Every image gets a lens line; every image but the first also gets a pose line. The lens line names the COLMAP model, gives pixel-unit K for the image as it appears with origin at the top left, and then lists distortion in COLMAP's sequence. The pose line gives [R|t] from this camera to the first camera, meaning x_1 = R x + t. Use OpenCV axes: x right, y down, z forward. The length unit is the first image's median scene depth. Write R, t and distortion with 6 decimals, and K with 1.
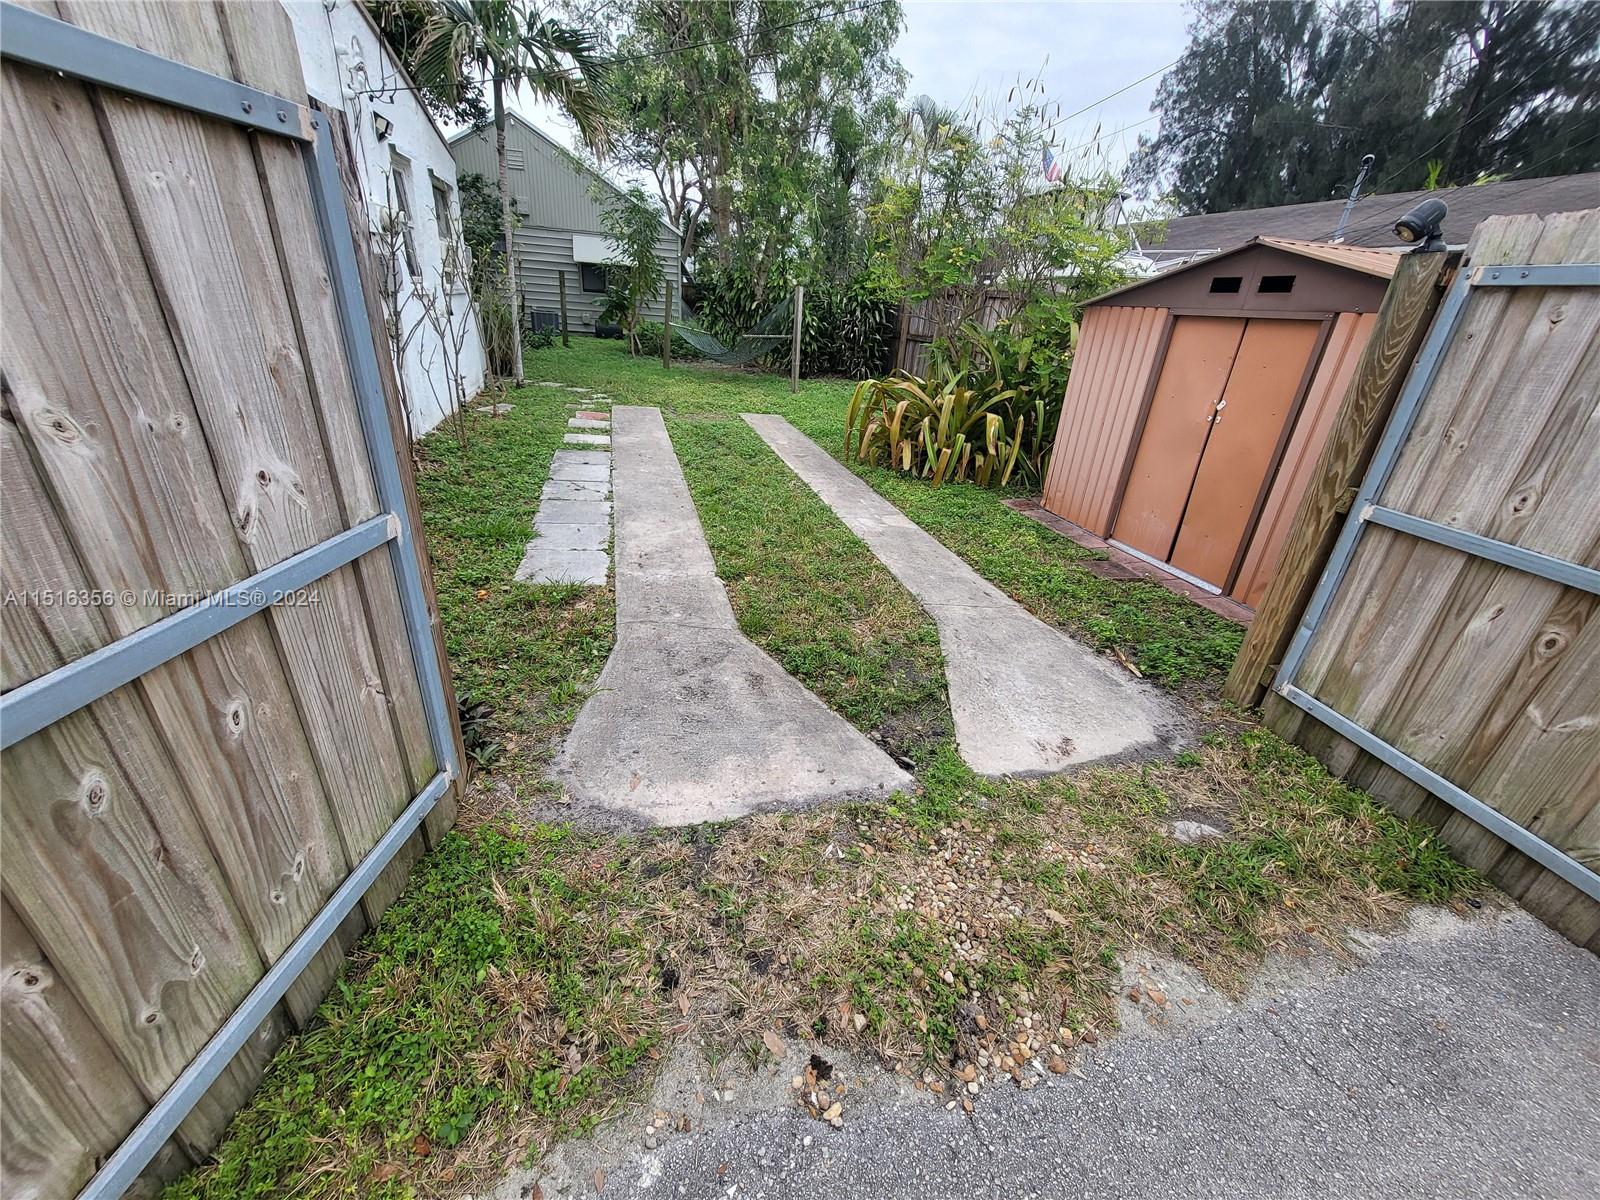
lens RADIAL K [[630.9, 0, 792.2], [0, 630.9, 602.6], [0, 0, 1]] dist [0.002466, -0.001323]
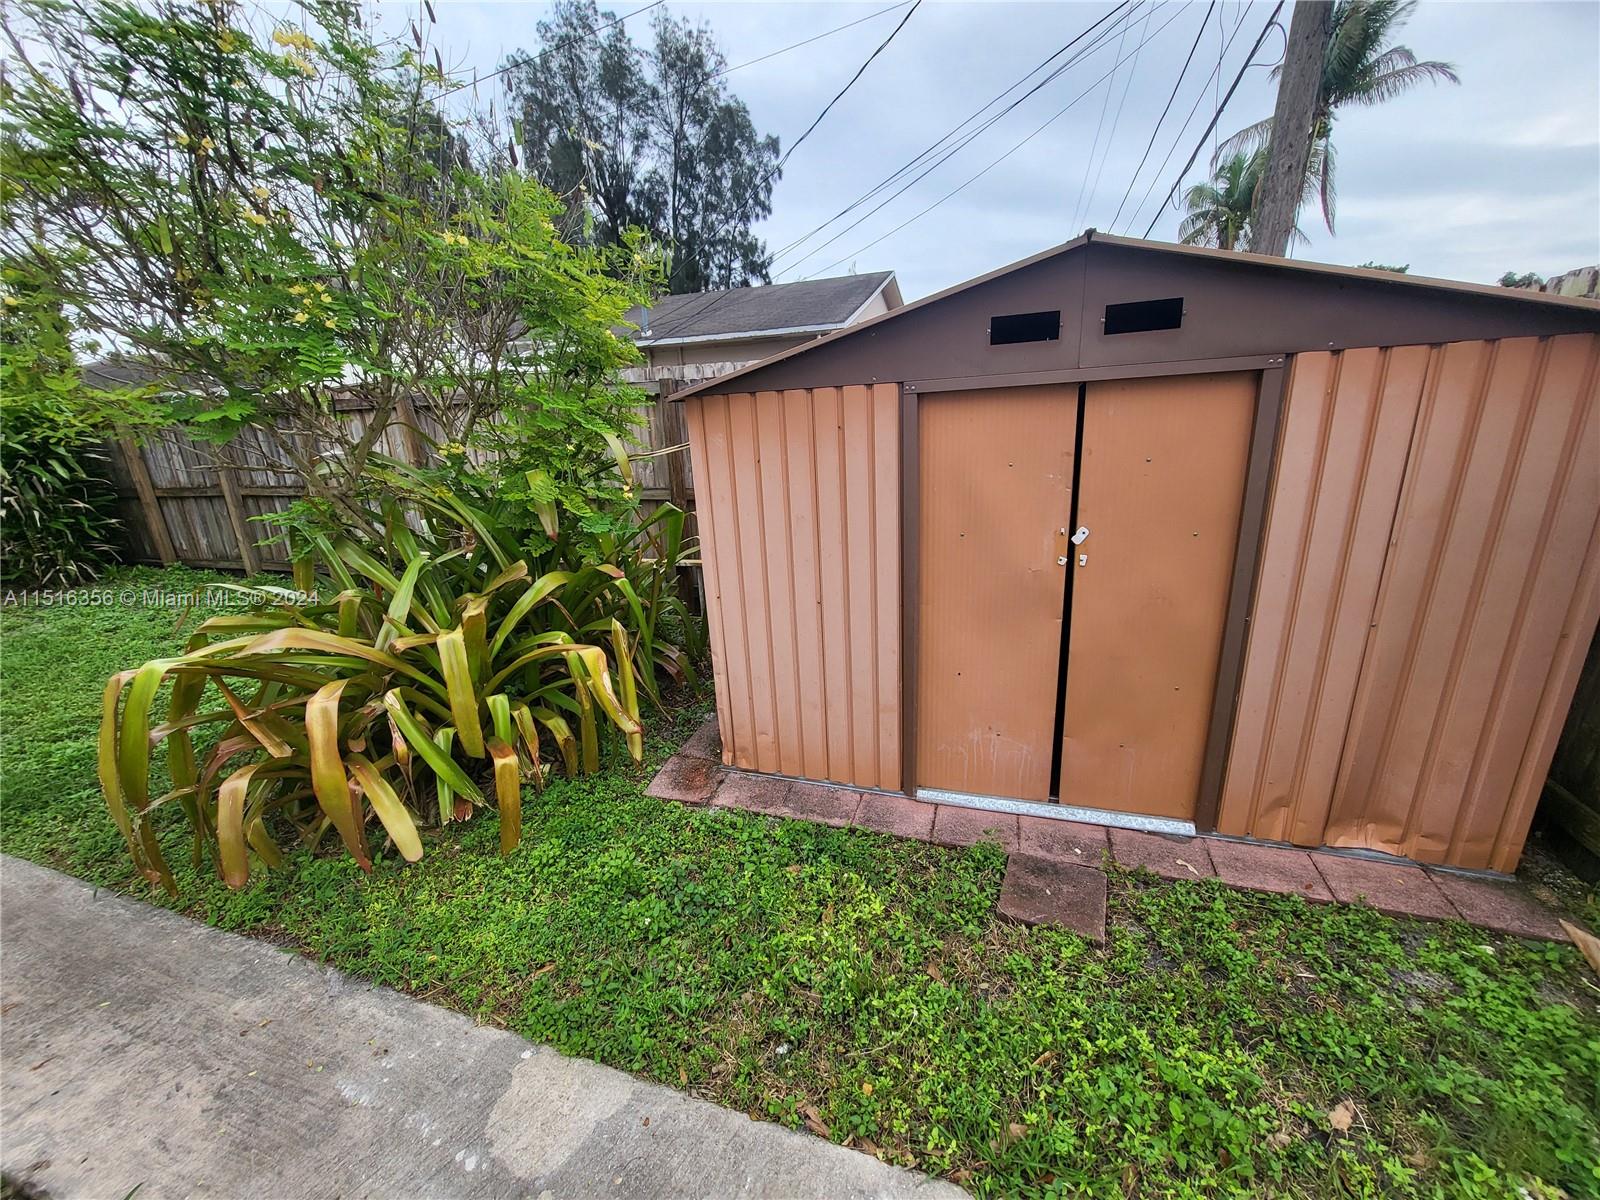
lens RADIAL K [[630.9, 0, 799.7], [0, 630.9, 612.5], [0, 0, 1]] dist [0.002466, -0.001323]
pose [[0.550401, -0.337780, 0.763520, 0.091910], [0.433824, 0.897062, 0.084127, -0.354931], [-0.713341, 0.284930, 0.640281, 0.738329]]
